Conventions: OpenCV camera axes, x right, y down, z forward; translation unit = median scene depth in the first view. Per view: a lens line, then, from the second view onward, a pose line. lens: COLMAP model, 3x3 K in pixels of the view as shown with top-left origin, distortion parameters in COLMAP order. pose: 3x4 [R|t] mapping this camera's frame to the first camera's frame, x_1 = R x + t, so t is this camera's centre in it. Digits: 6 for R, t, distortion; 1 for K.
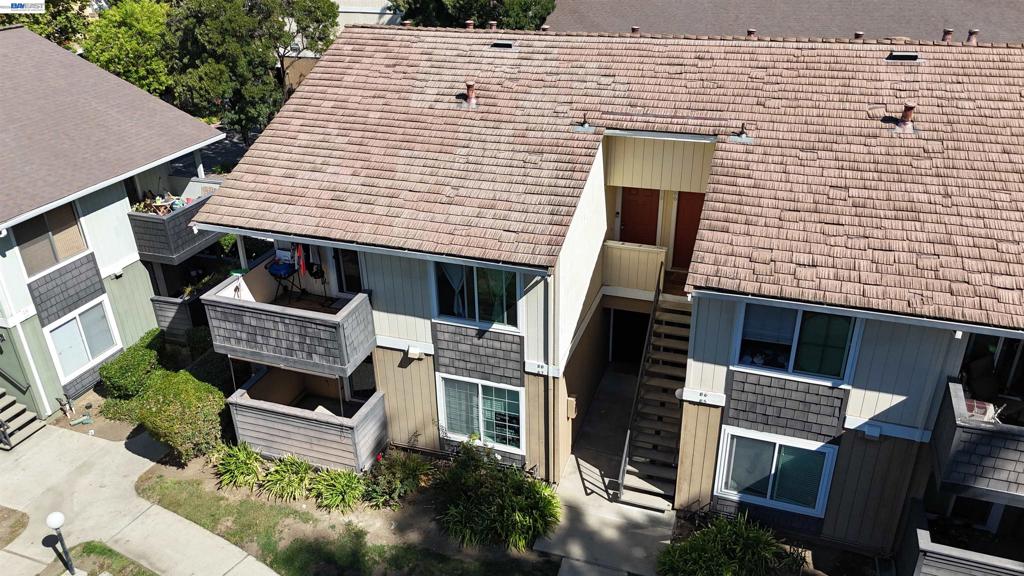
lens RADIAL K [[751.6, 0, 511.9], [0, 751.6, 285.3], [0, 0, 1]] dist [0.090972, -0.111494]
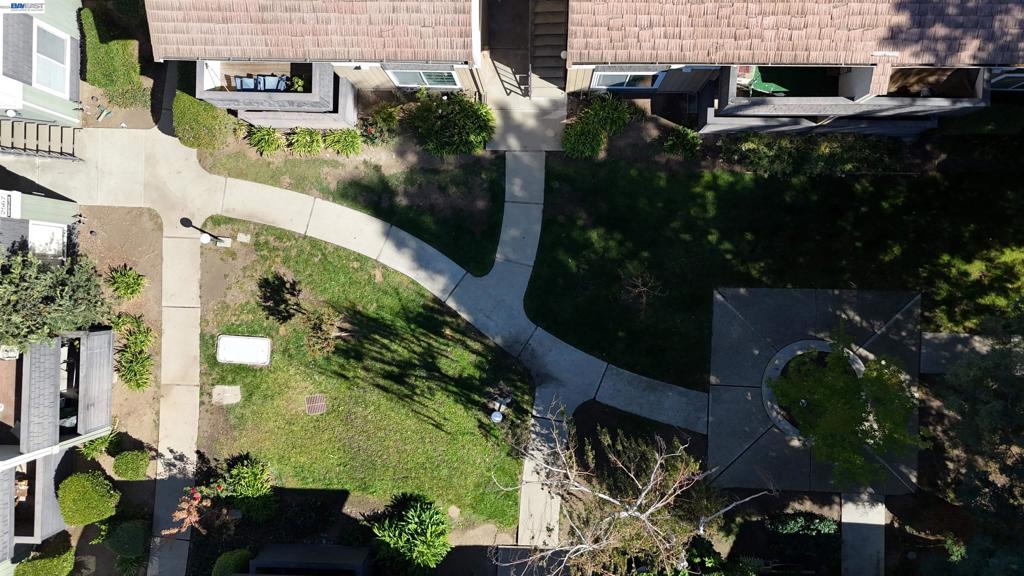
lens RADIAL K [[751.6, 0, 511.9], [0, 751.6, 285.3], [0, 0, 1]] dist [0.090972, -0.111494]
pose [[0.951375, -0.307407, -0.019674, 0.021838], [0.157794, 0.431503, 0.888204, -0.899214], [-0.264551, -0.848119, 0.459028, 0.004929]]
